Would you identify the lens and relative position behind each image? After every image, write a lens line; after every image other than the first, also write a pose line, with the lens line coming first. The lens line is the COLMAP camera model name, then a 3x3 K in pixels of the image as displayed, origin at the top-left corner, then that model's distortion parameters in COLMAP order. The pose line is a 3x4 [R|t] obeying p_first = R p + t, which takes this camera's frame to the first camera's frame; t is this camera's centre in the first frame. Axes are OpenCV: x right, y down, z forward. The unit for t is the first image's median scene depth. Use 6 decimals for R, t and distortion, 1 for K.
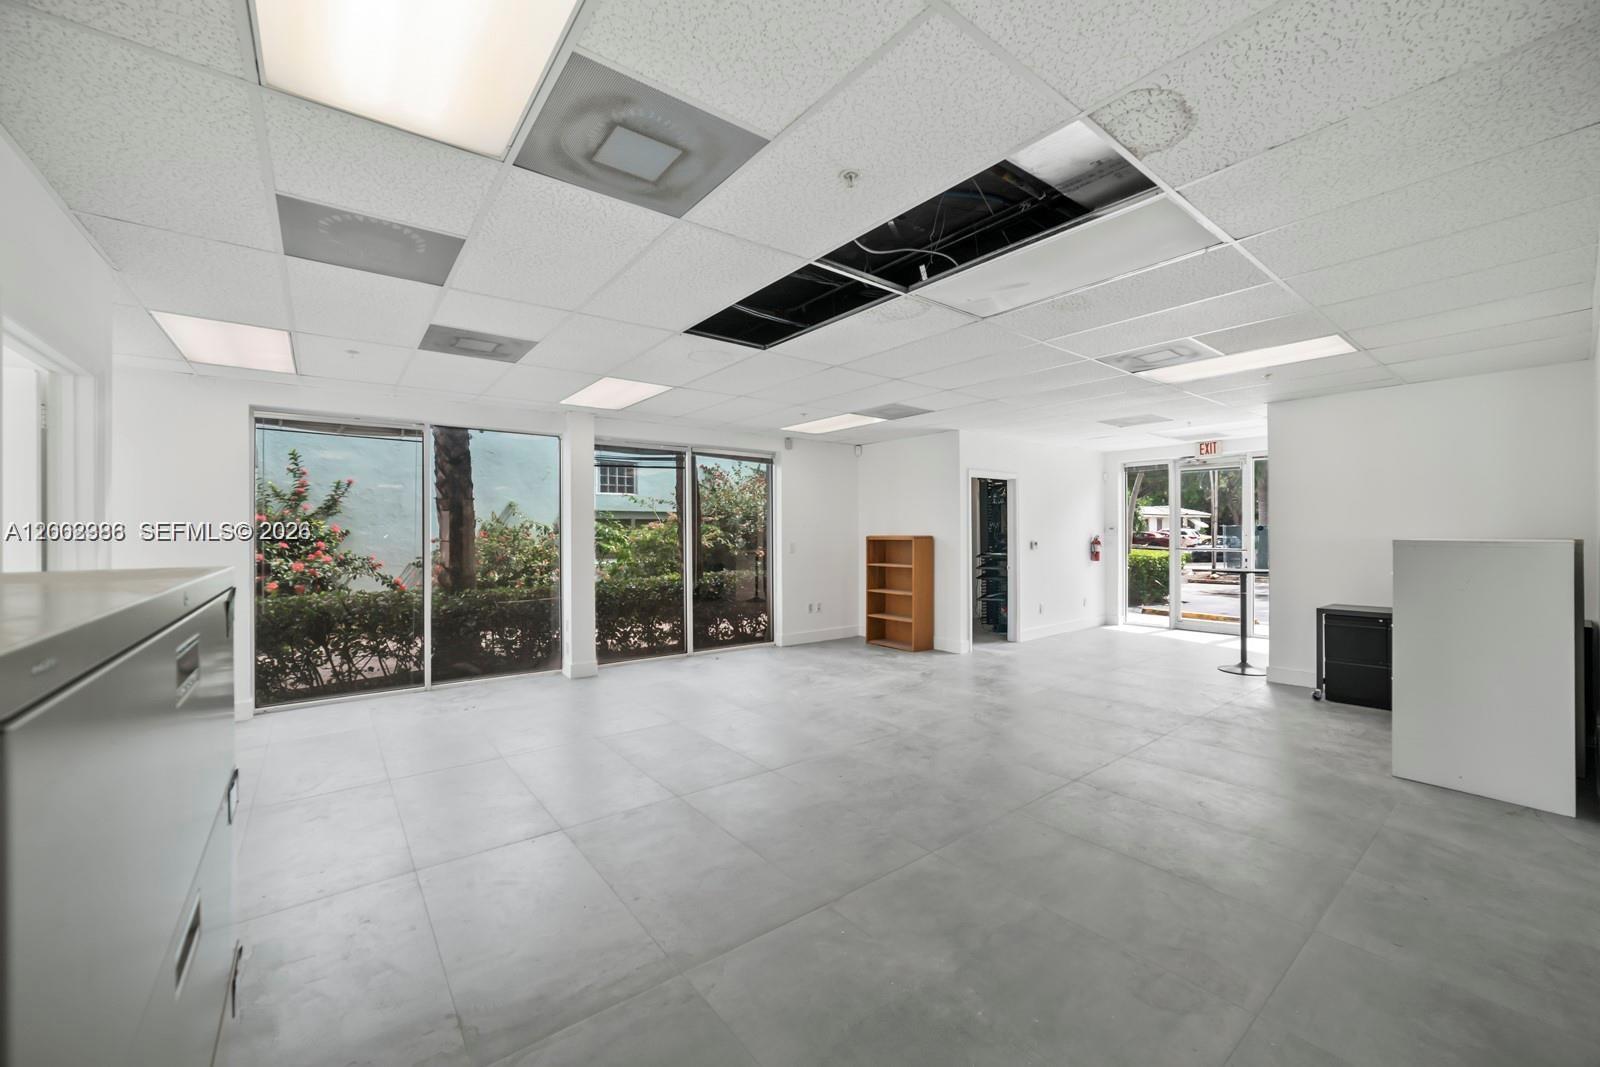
lens RADIAL K [[615.1, 0, 803.4], [0, 615.1, 528.5], [0, 0, 1]] dist [-0.012733, -0.000185]
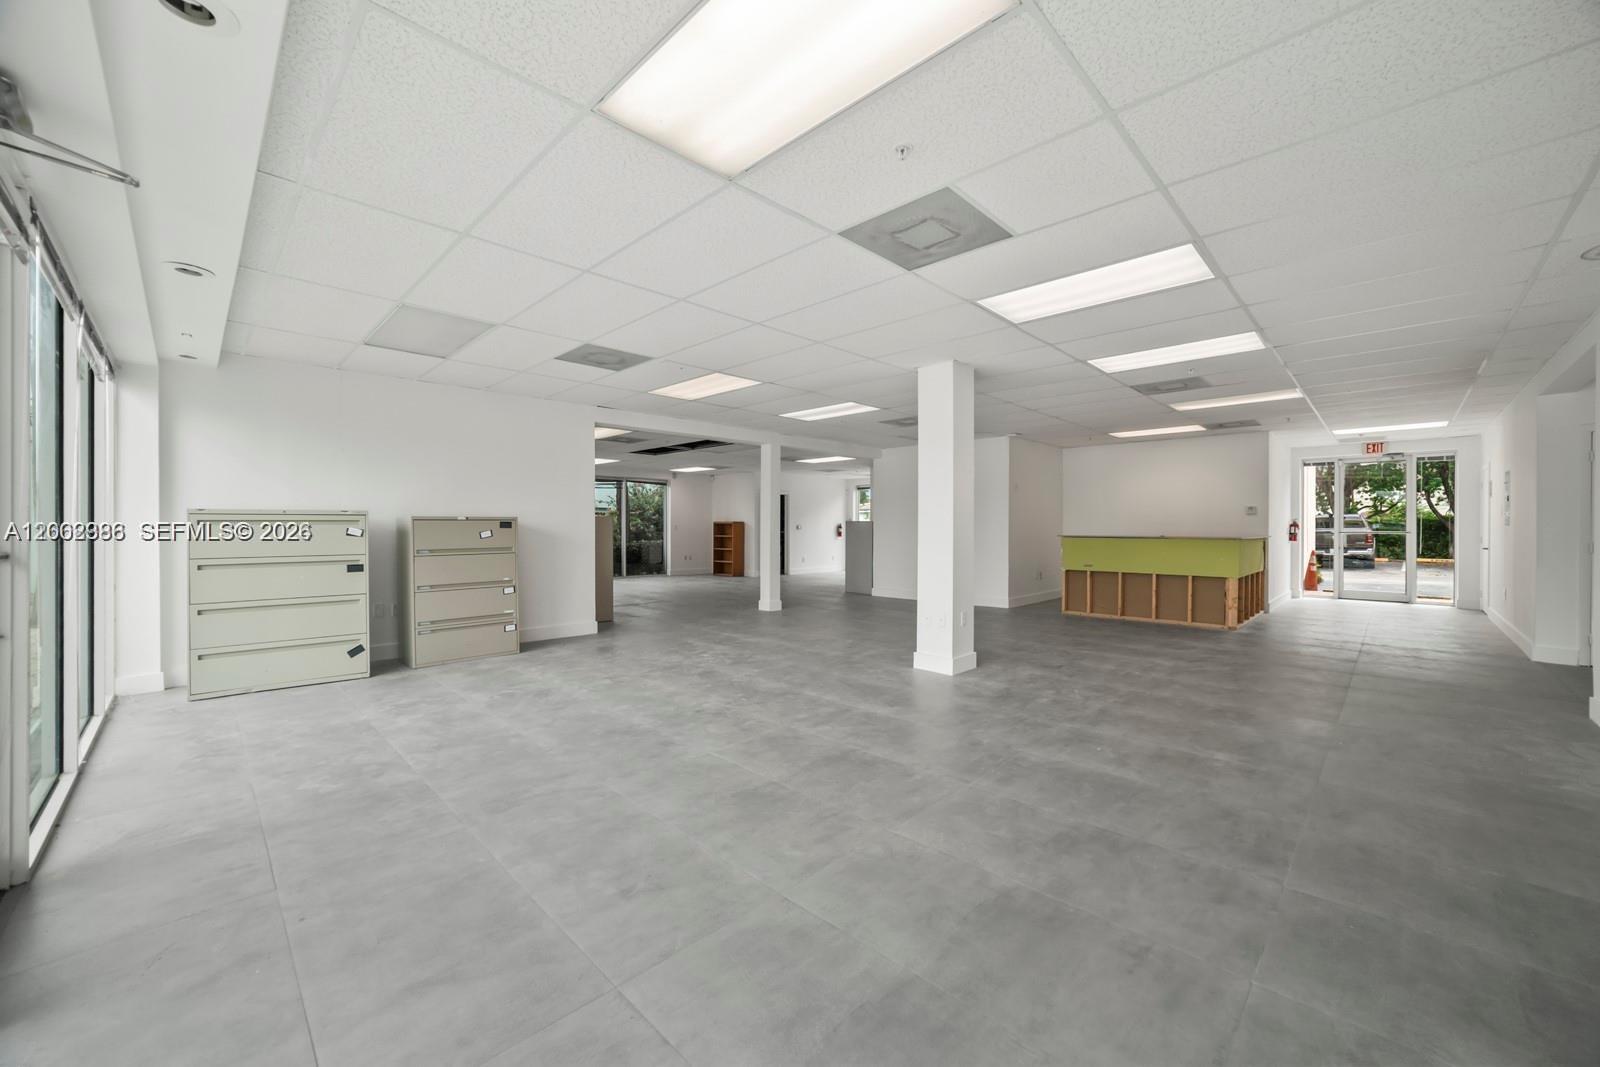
lens RADIAL K [[615.1, 0, 794.3], [0, 615.1, 536.0], [0, 0, 1]] dist [-0.012733, -0.000185]
pose [[0.993481, 0.003622, 0.113940, 0.133601], [-0.005910, 0.999788, 0.019749, 0.016790], [-0.113844, -0.020293, 0.993291, -1.029956]]
